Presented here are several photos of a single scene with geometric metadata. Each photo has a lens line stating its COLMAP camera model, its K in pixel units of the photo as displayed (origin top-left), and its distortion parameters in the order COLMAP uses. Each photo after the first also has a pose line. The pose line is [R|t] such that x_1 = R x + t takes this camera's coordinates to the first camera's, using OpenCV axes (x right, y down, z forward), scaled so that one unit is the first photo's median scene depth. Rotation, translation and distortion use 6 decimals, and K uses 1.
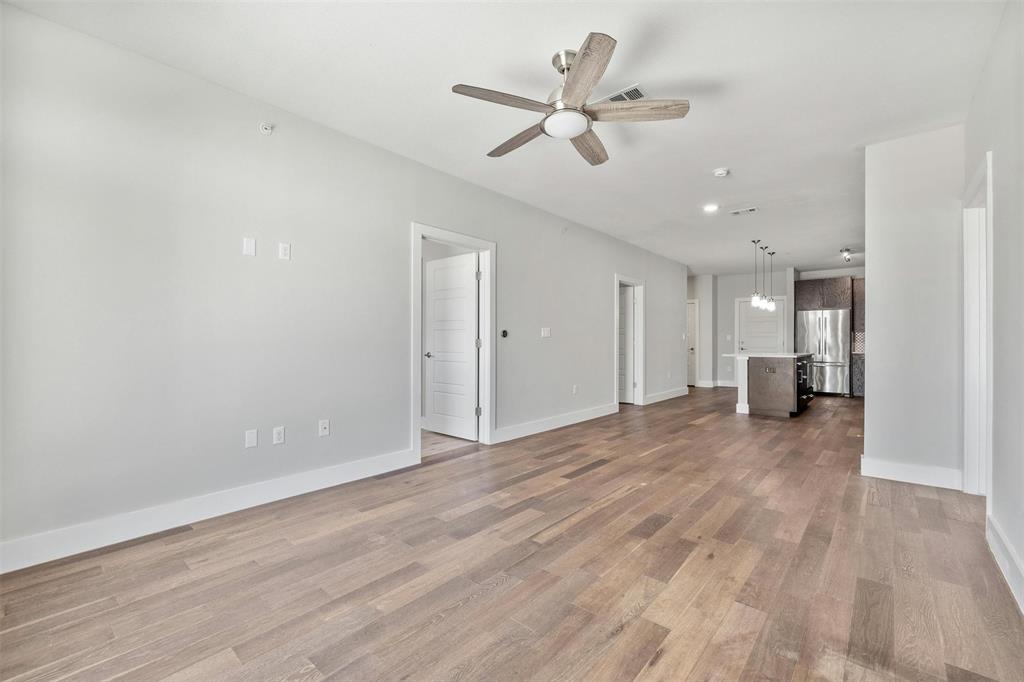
lens RADIAL K [[432.0, 0, 510.9], [0, 432.0, 340.7], [0, 0, 1]] dist [0.000746, 0.000103]
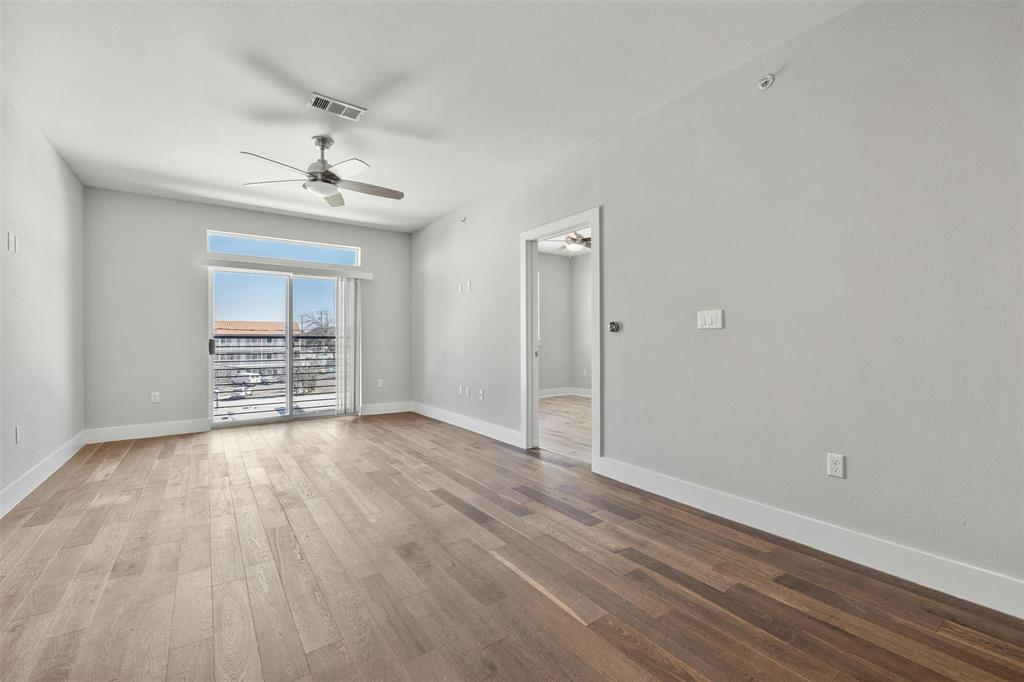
lens RADIAL K [[432.0, 0, 514.3], [0, 432.0, 342.4], [0, 0, 1]] dist [0.000746, 0.000103]
pose [[-0.234878, 0.001392, -0.972024, 0.904515], [0.001135, 0.999999, 0.001158, 0.011289], [0.972024, -0.000831, -0.234880, 1.292005]]
